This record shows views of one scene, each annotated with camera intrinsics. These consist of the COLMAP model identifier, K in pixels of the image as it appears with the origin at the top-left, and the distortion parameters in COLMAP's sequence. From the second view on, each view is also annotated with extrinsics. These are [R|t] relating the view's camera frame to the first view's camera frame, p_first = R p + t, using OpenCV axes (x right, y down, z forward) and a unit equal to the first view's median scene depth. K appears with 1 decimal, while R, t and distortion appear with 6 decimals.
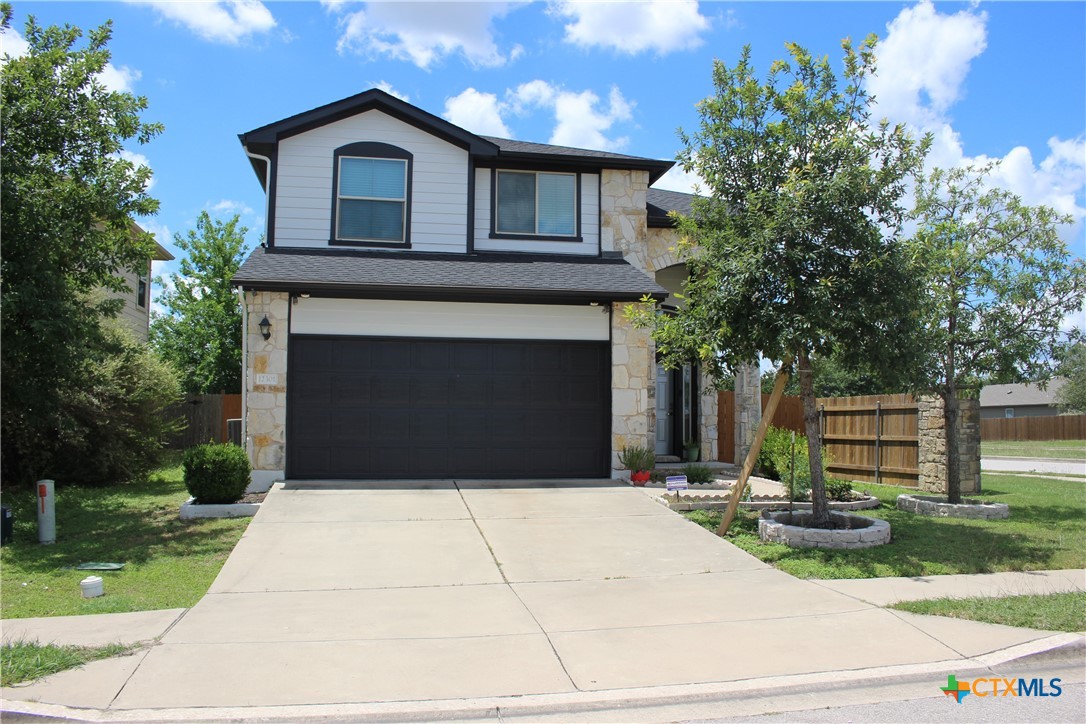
lens RADIAL K [[886.6, 0, 543.0], [0, 886.6, 362.0], [0, 0, 1]] dist [-0.169509, 0.107198]
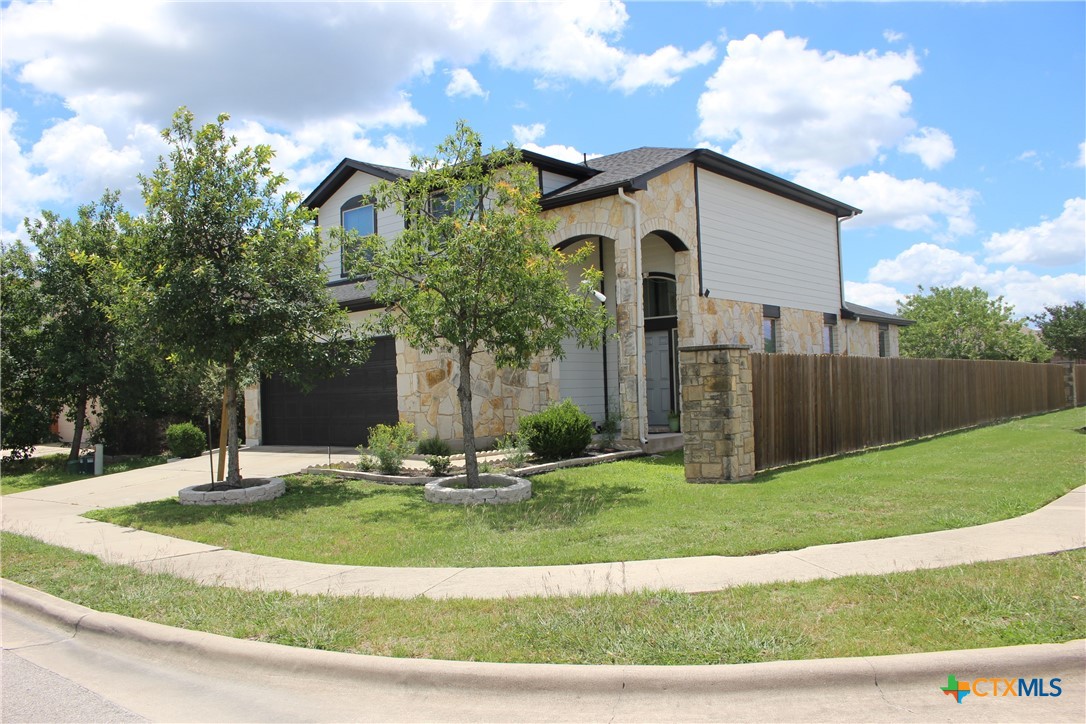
lens RADIAL K [[886.6, 0, 543.0], [0, 886.6, 362.0], [0, 0, 1]] dist [-0.169509, 0.107198]
pose [[0.622216, -0.056207, -0.780825, 1.223441], [0.093338, 0.995631, 0.002709, 0.030714], [0.777261, -0.074567, 0.624744, 0.430680]]
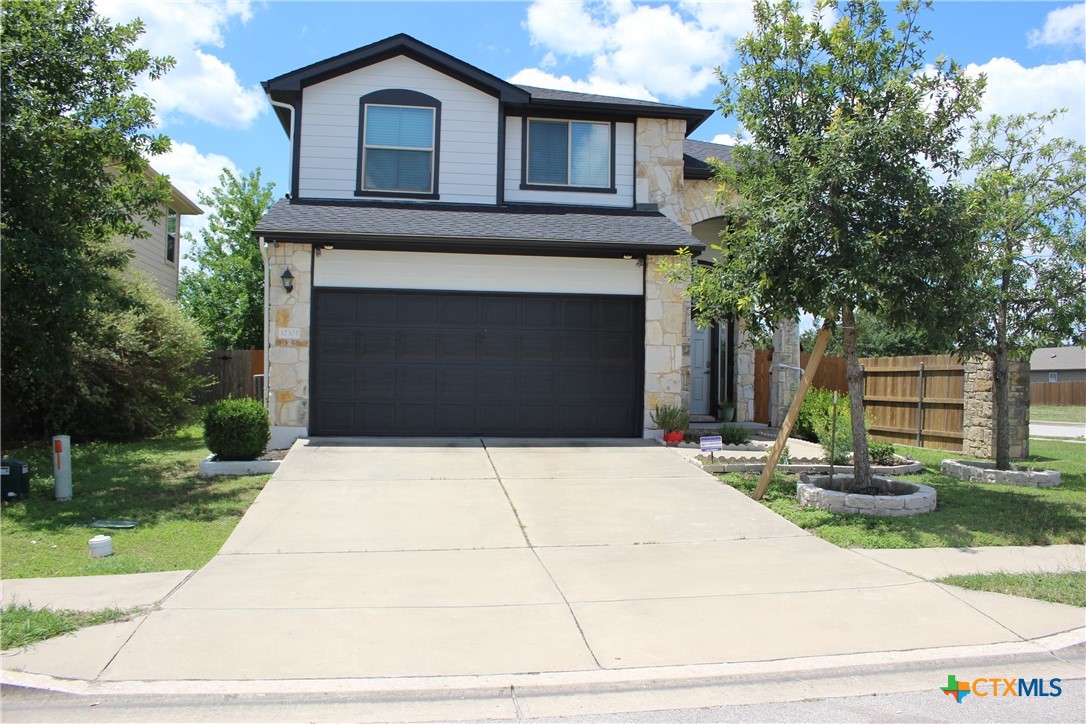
lens RADIAL K [[886.6, 0, 543.0], [0, 886.6, 362.0], [0, 0, 1]] dist [-0.169509, 0.107198]
pose [[0.999173, 0.008239, -0.039807, 0.005339], [-0.006369, 0.998880, 0.046888, 0.004170], [0.040148, -0.046596, 0.998107, 0.036033]]
